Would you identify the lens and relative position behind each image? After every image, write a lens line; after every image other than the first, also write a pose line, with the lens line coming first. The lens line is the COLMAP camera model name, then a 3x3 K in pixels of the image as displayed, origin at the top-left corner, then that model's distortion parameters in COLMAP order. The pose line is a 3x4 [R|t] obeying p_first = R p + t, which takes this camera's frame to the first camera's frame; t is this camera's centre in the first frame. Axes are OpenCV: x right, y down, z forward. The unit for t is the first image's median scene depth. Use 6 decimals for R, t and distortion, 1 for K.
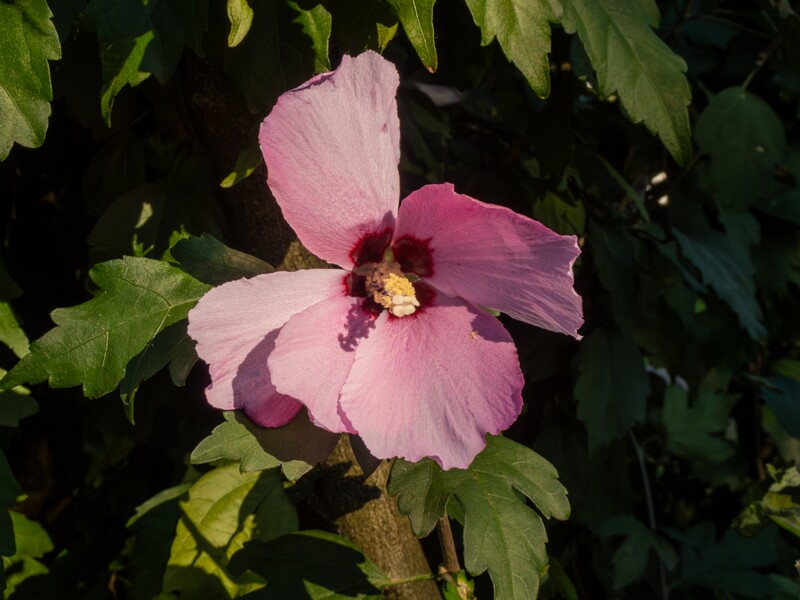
lens RADIAL K [[1257.6, 0, 400.0], [0, 1257.6, 300.0], [0, 0, 1]] dist [0.039296, -0.078582]
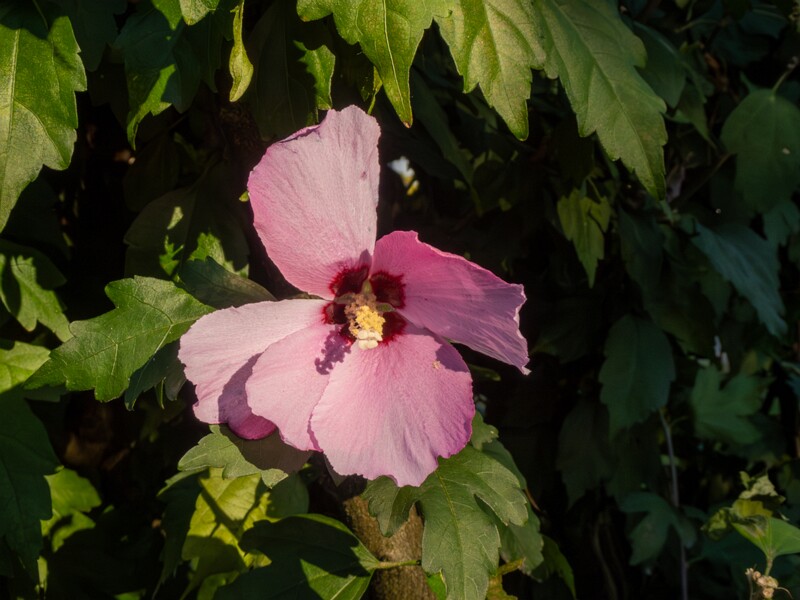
lens RADIAL K [[1257.6, 0, 400.0], [0, 1257.6, 300.0], [0, 0, 1]] dist [0.039296, -0.078582]
pose [[0.996874, 0.038388, -0.069061, 0.100180], [-0.035009, 0.998161, 0.049493, -0.081953], [0.070834, -0.046921, 0.996384, -0.112006]]
